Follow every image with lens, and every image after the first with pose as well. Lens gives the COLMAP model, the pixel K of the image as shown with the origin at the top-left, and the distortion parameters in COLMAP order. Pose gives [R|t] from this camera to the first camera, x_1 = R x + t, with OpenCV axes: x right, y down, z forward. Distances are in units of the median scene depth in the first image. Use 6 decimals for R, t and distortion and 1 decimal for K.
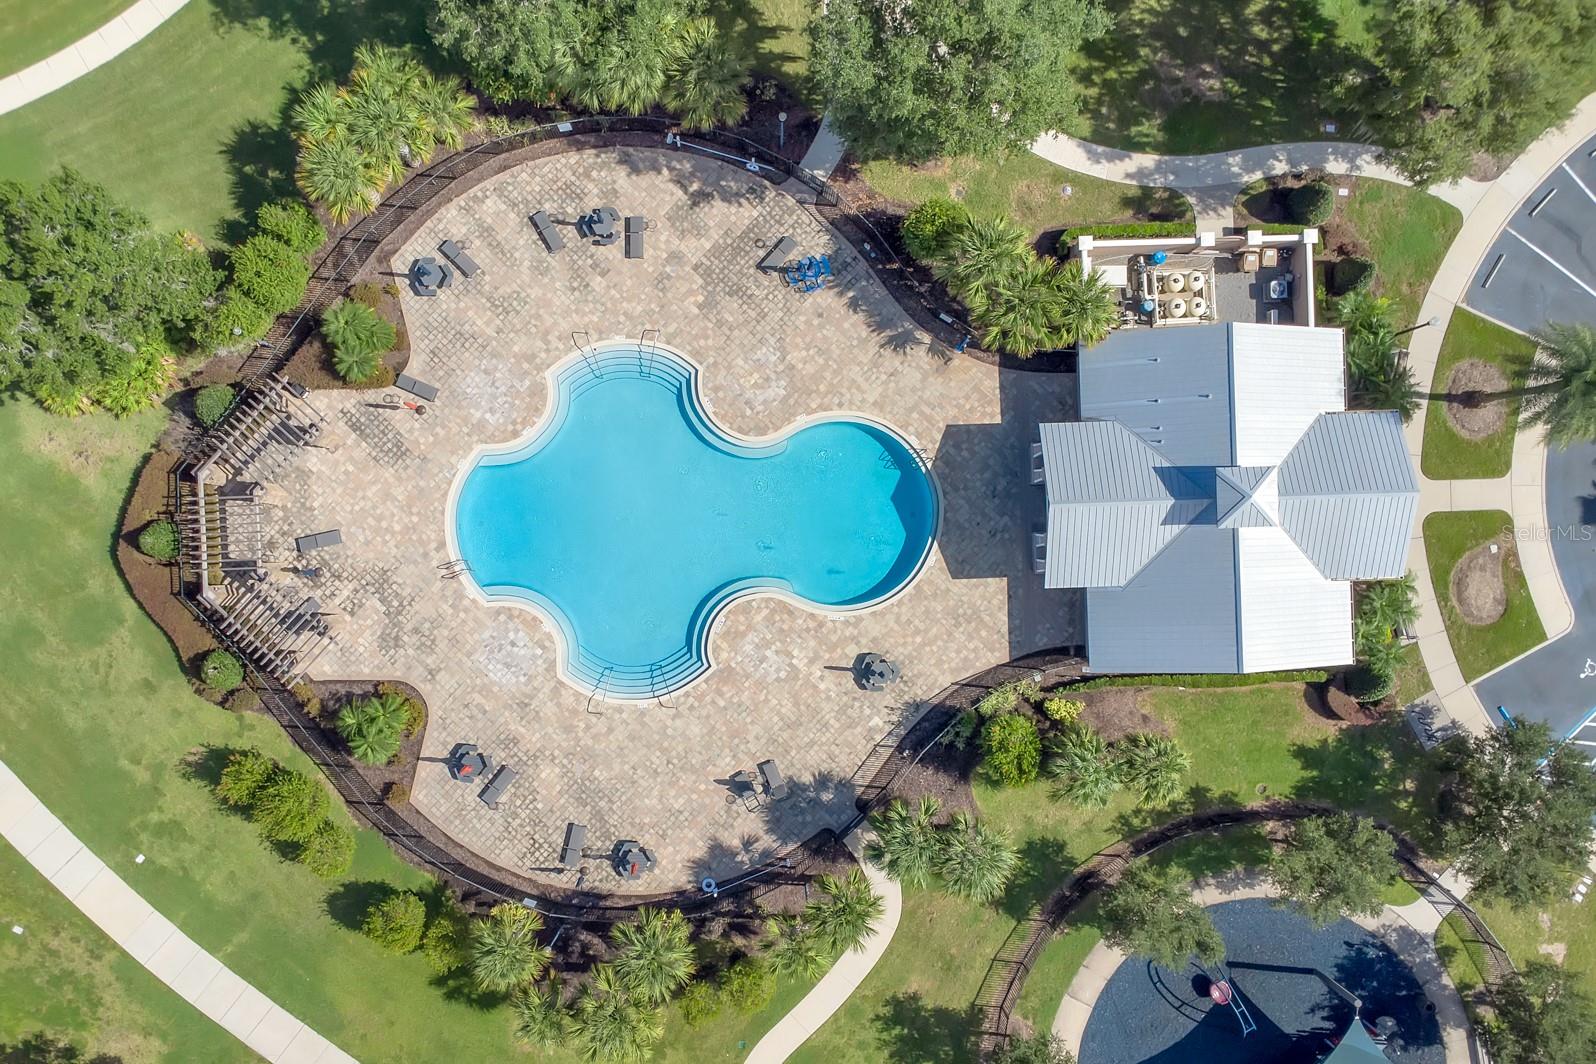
lens RADIAL K [[1126.4, 0, 798.0], [0, 1126.4, 532.0], [0, 0, 1]] dist [0.006023, -0.005809]
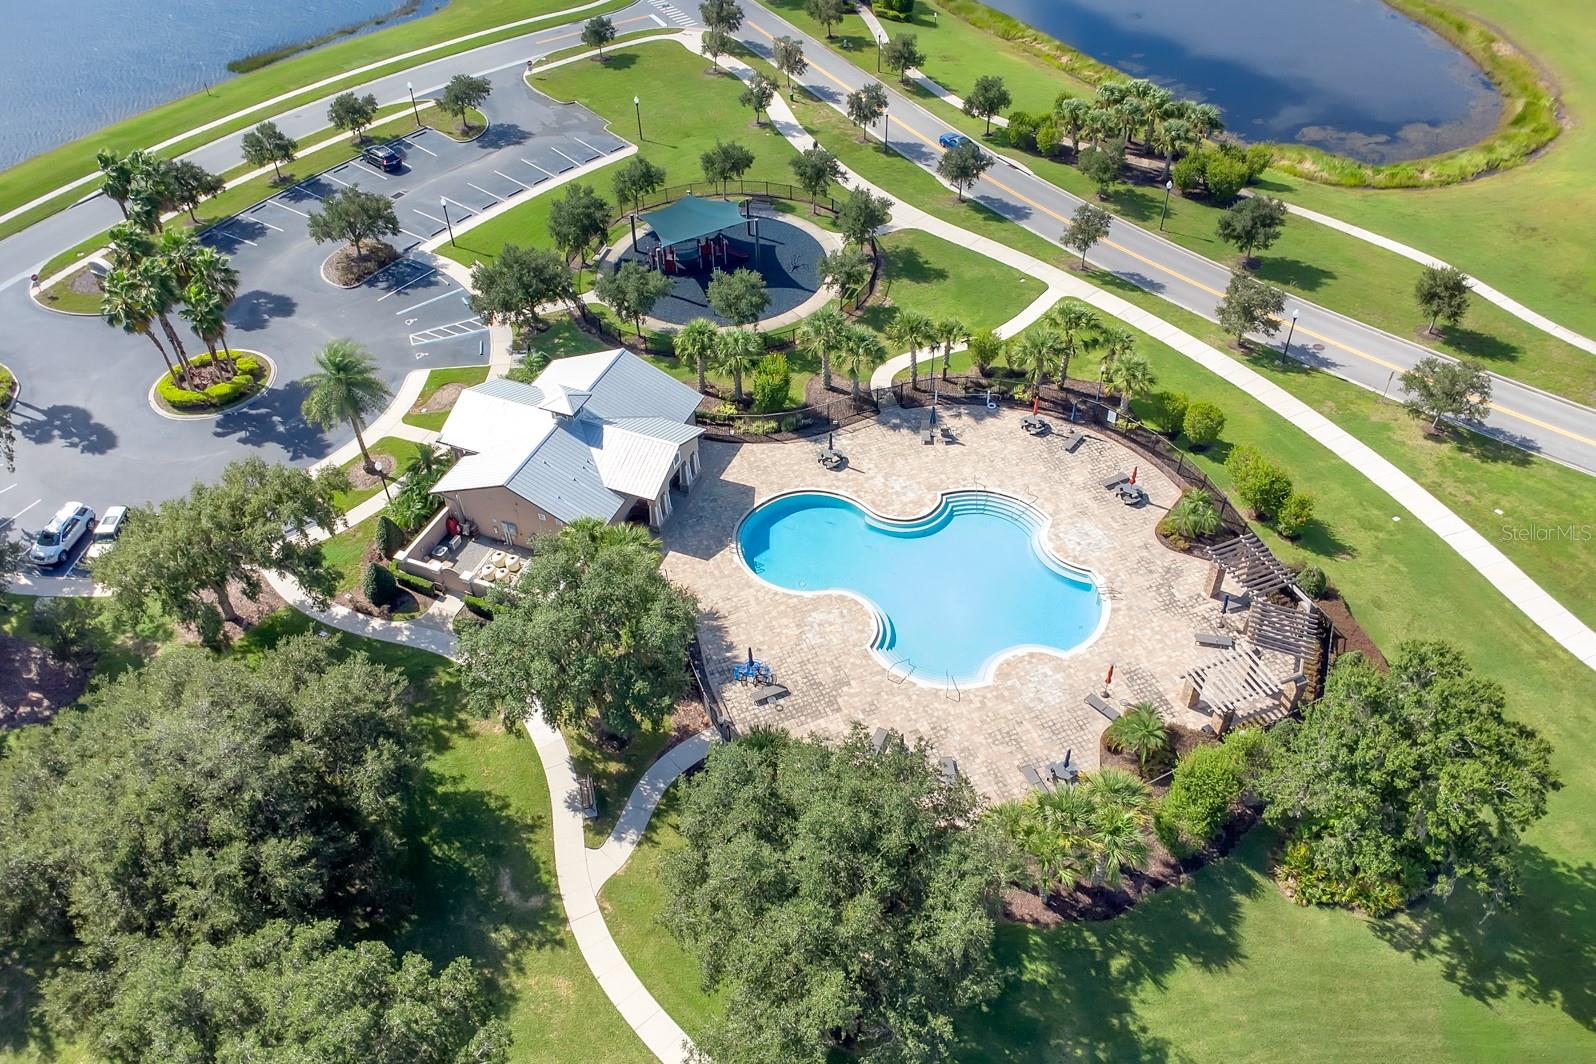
lens RADIAL K [[1126.4, 0, 798.0], [0, 1126.4, 532.0], [0, 0, 1]] dist [0.006023, -0.005809]
pose [[-0.910824, -0.280694, 0.302674, -0.345864], [0.412311, -0.654139, 0.634115, -0.851650], [0.019998, 0.702363, 0.711538, 0.049308]]
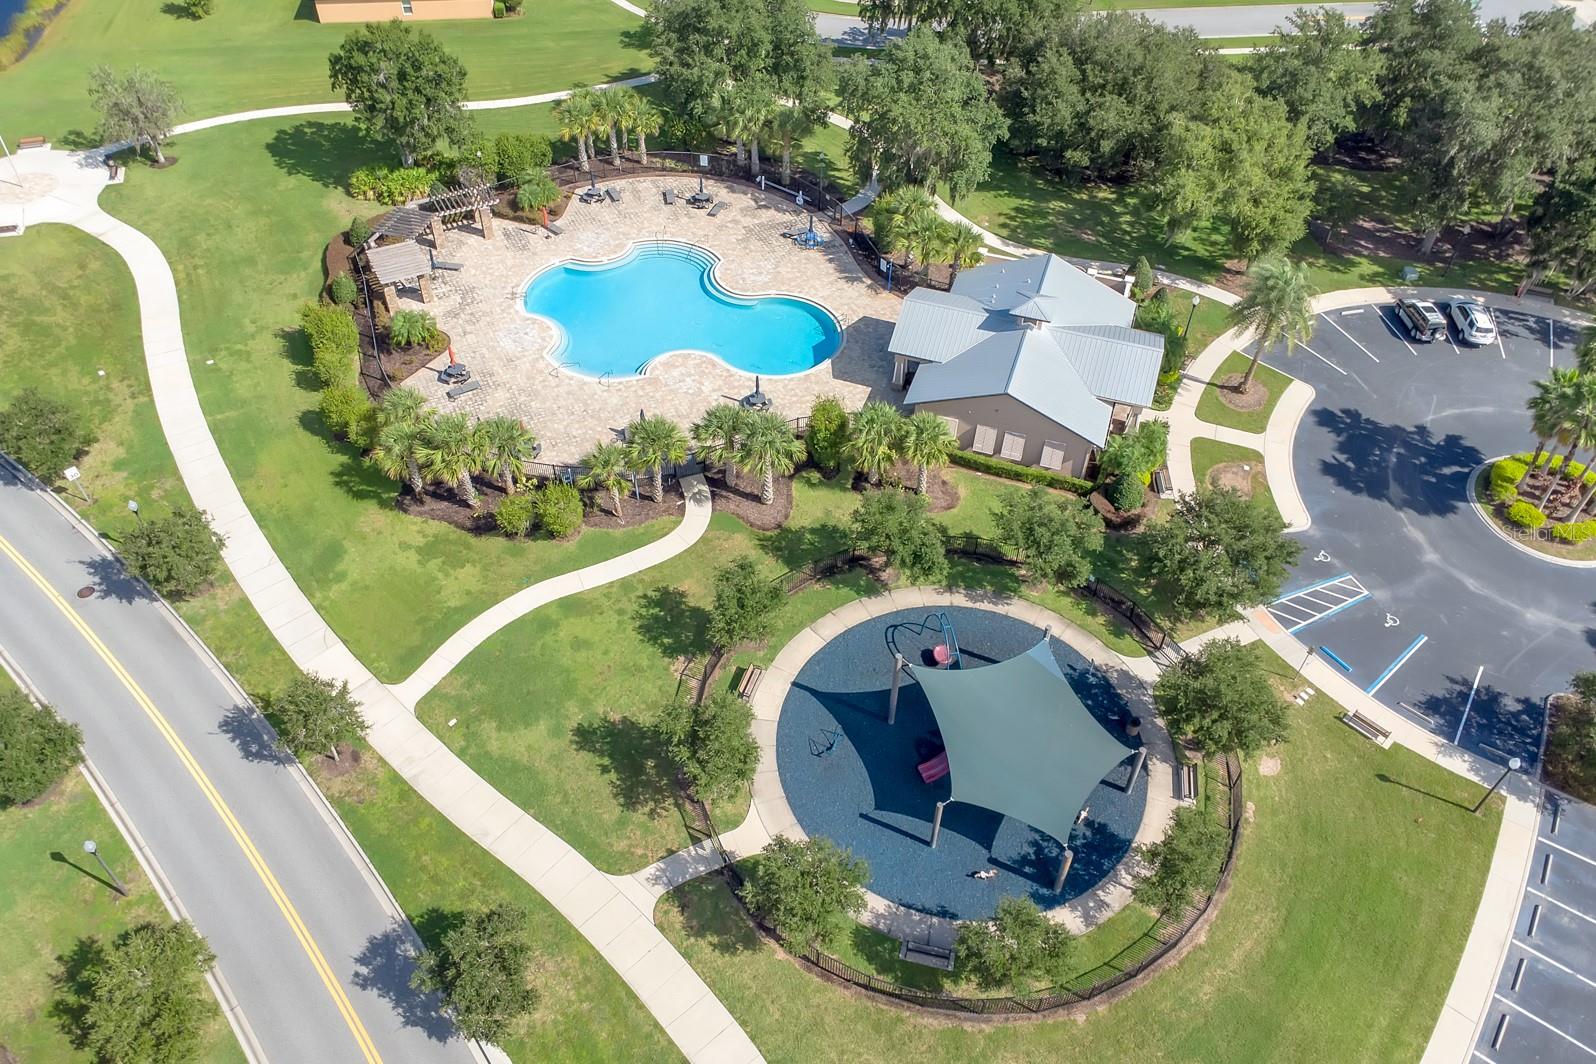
lens RADIAL K [[1126.4, 0, 798.0], [0, 1126.4, 532.0], [0, 0, 1]] dist [0.006023, -0.005809]
pose [[0.938299, 0.254432, -0.234219, 0.464449], [-0.345799, 0.682191, -0.644234, 1.063555], [-0.004132, 0.685477, 0.728082, 0.132531]]
